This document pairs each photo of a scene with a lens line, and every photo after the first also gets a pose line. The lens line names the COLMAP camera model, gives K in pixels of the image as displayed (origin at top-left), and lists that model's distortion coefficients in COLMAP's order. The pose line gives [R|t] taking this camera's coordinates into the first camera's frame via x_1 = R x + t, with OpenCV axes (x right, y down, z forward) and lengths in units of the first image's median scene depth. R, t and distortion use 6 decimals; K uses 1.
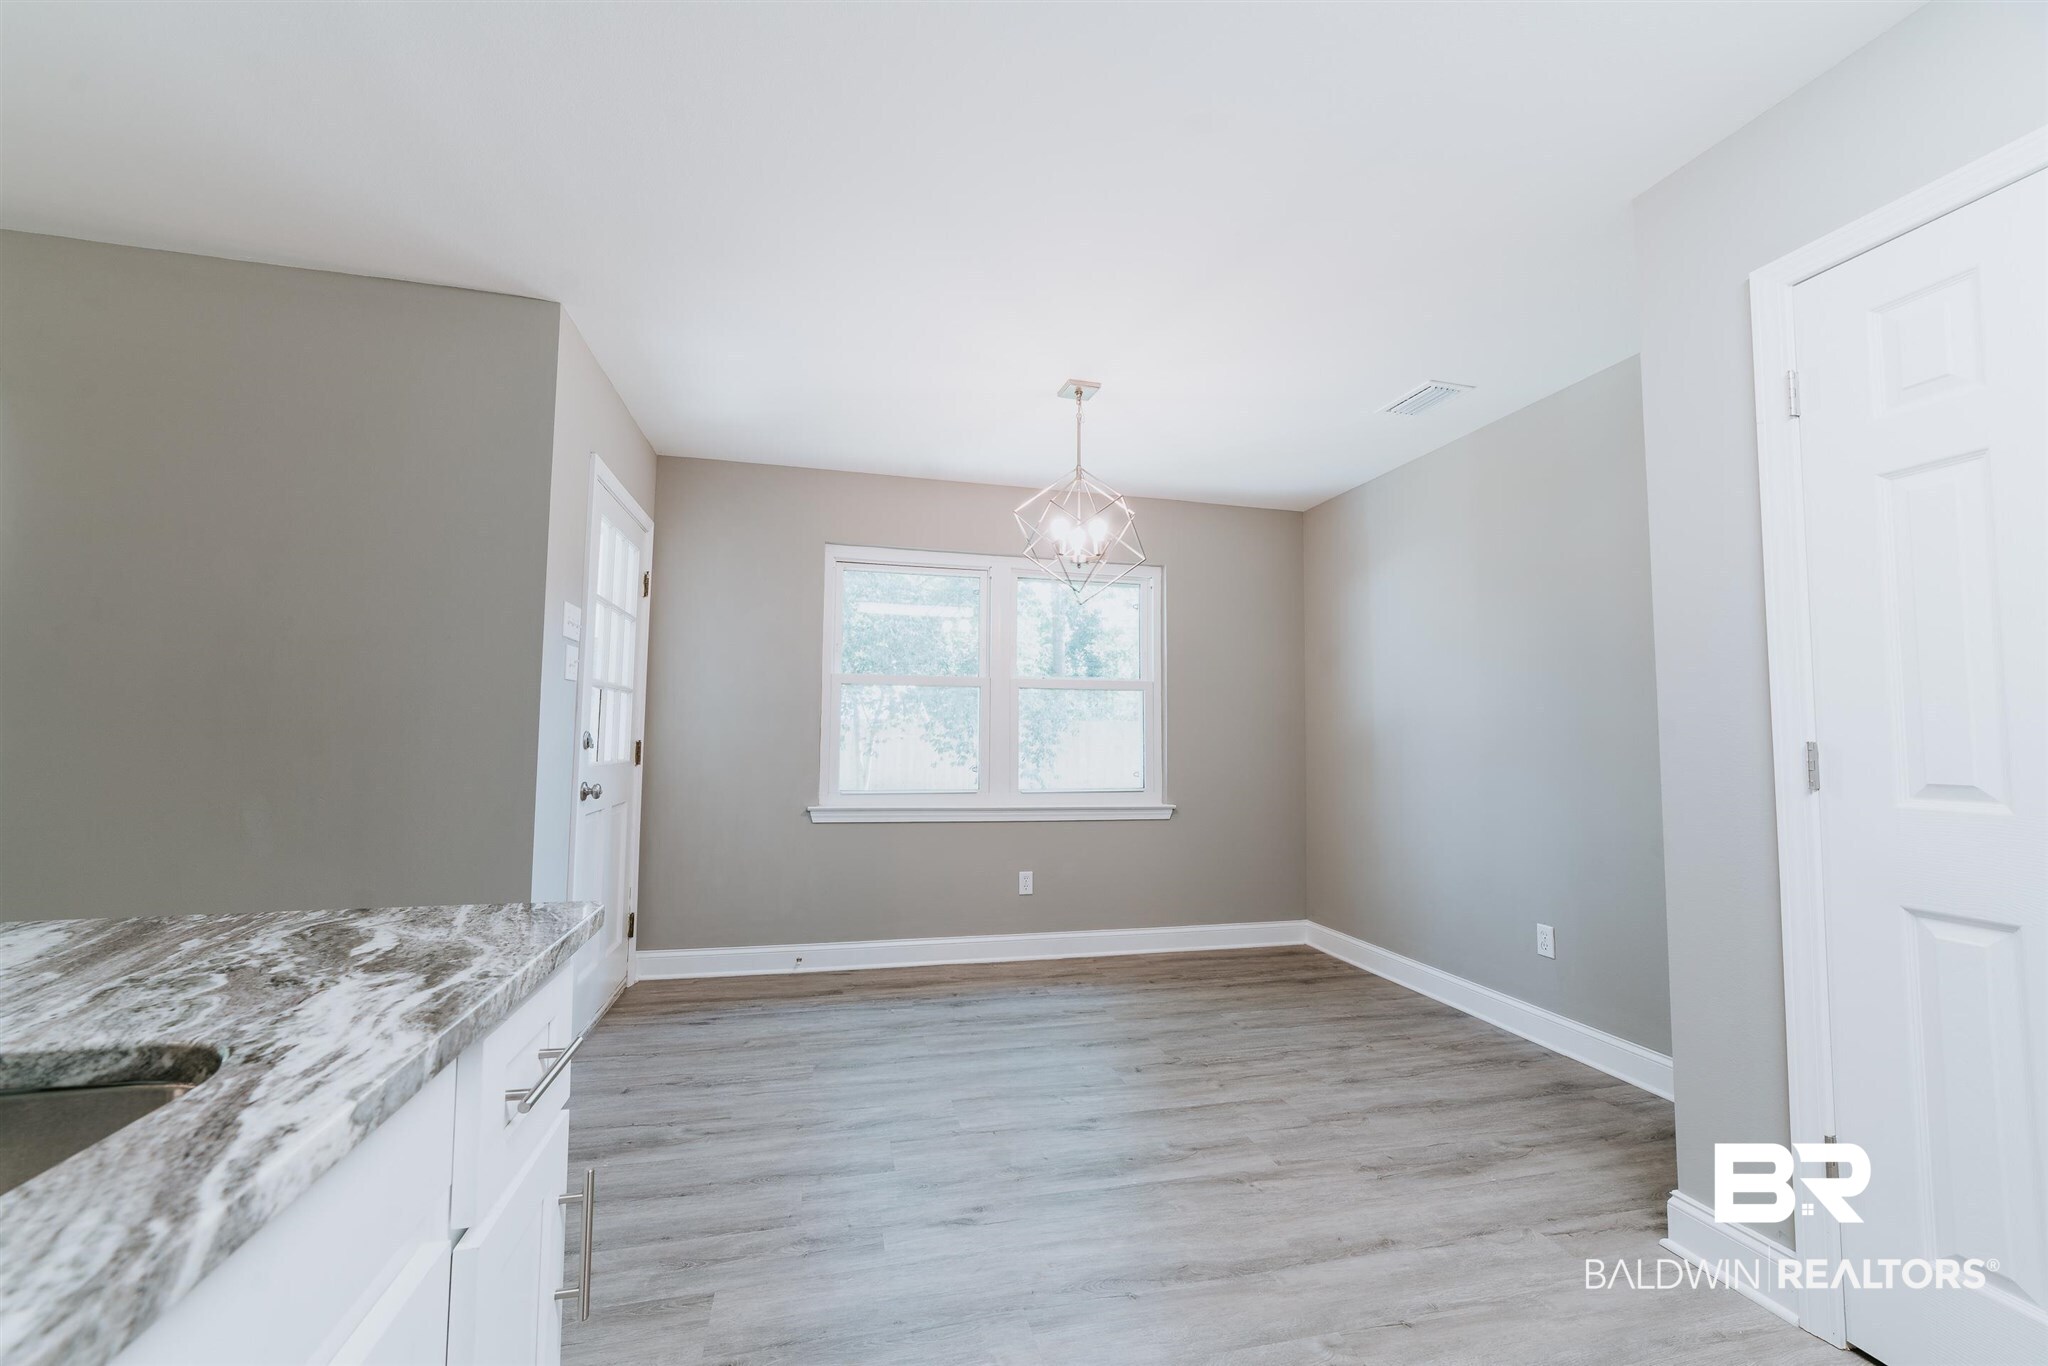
lens RADIAL K [[789.1, 0, 1014.6], [0, 789.1, 684.8], [0, 0, 1]] dist [-0.024819, 0.006440]
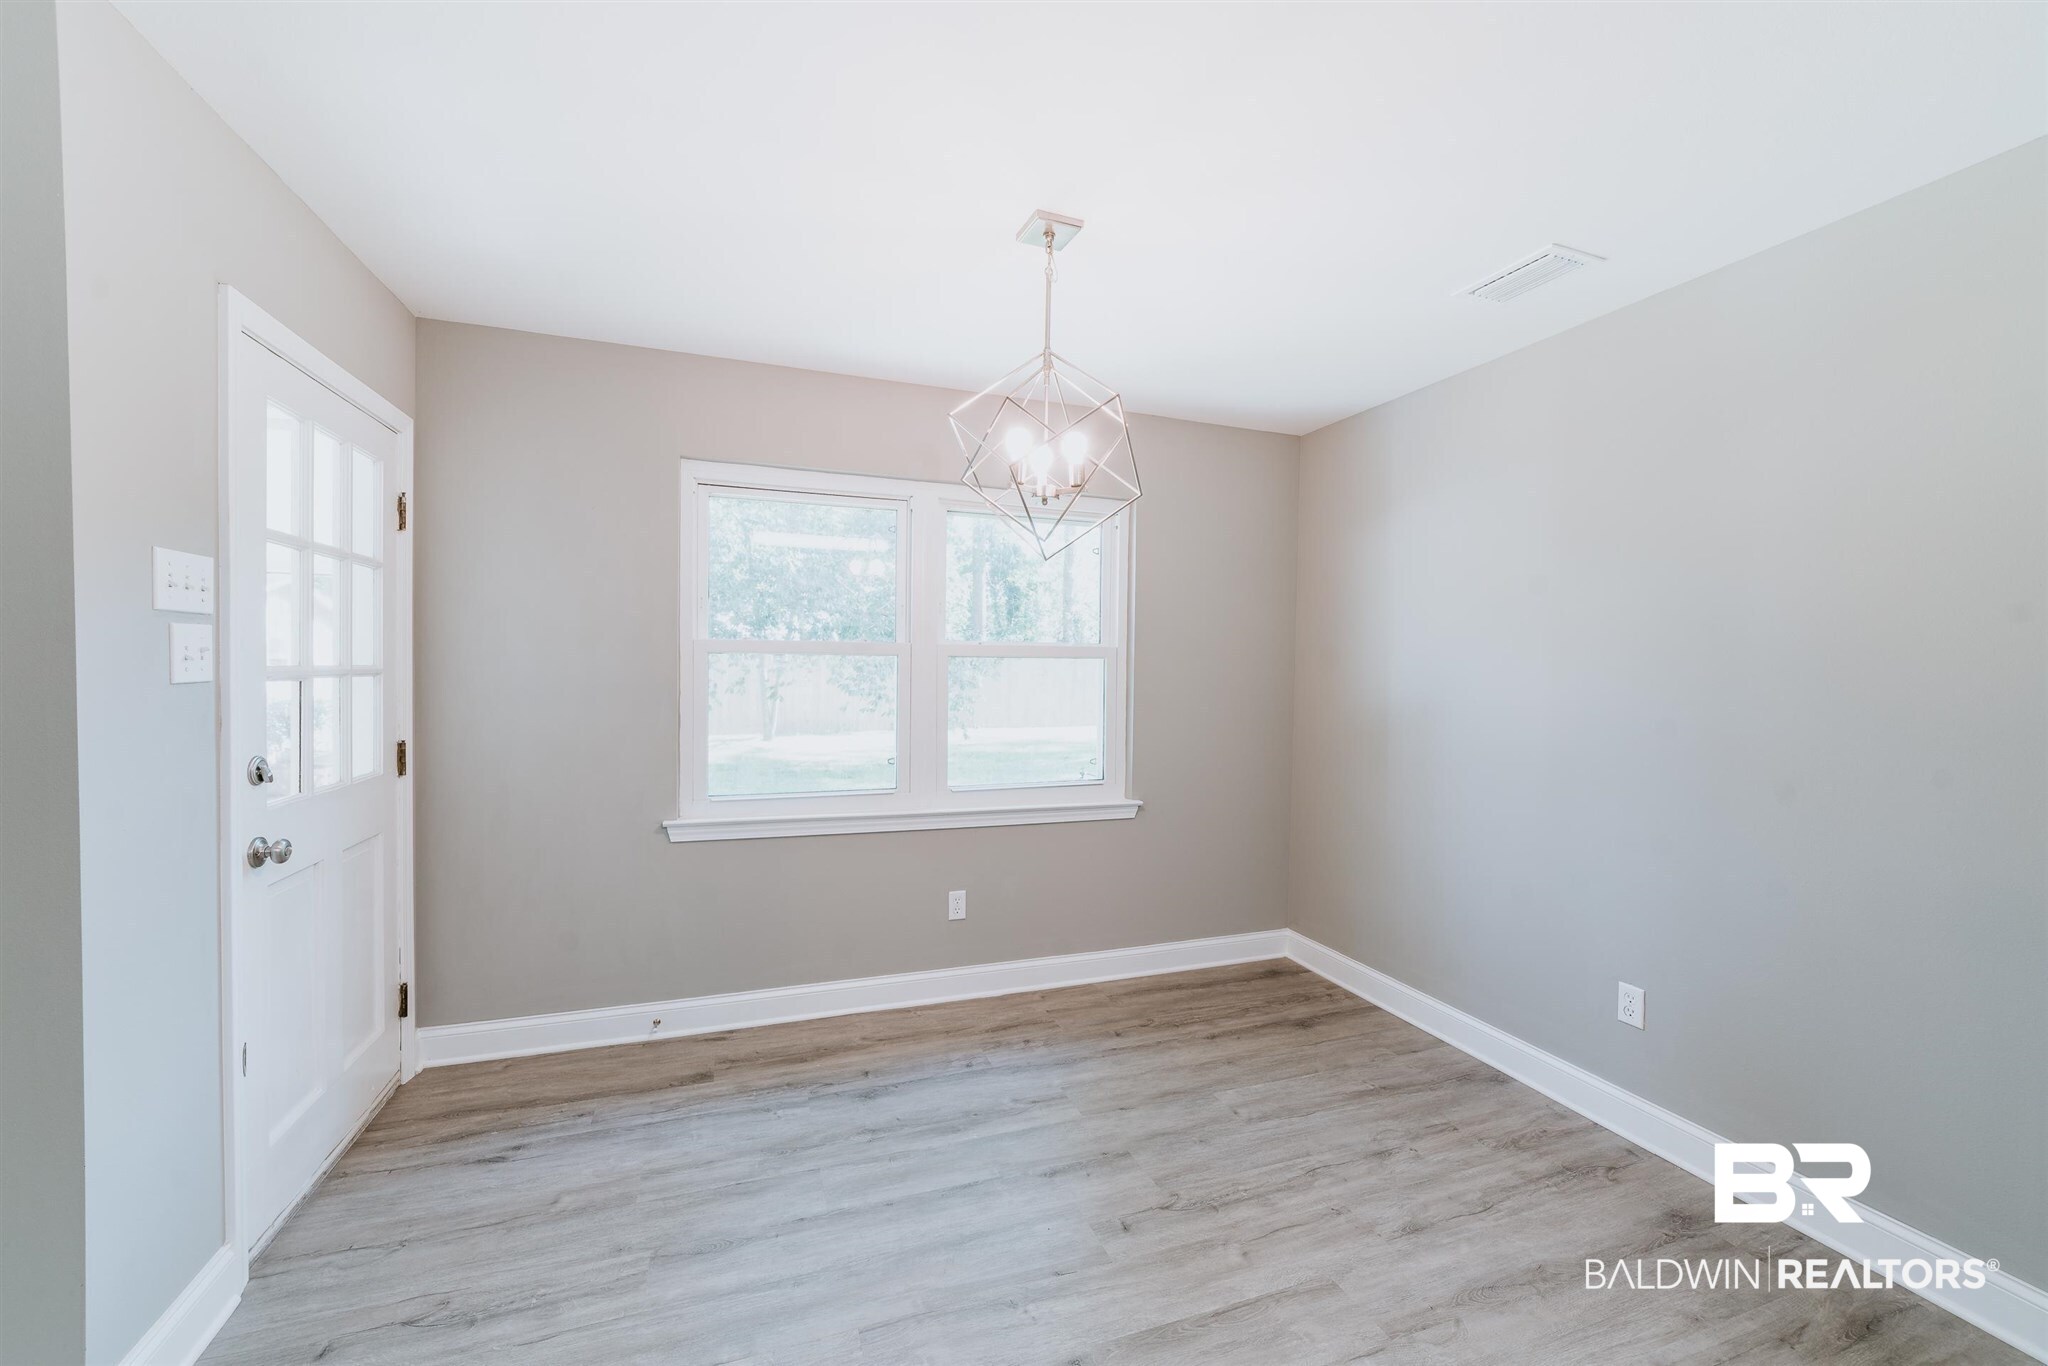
lens RADIAL K [[789.1, 0, 1014.6], [0, 789.1, 684.8], [0, 0, 1]] dist [-0.024819, 0.006440]
pose [[0.994506, 0.000994, 0.104678, -0.013510], [-0.010594, 0.995777, 0.091189, -0.048564], [-0.104145, -0.091797, 0.990317, 0.279377]]
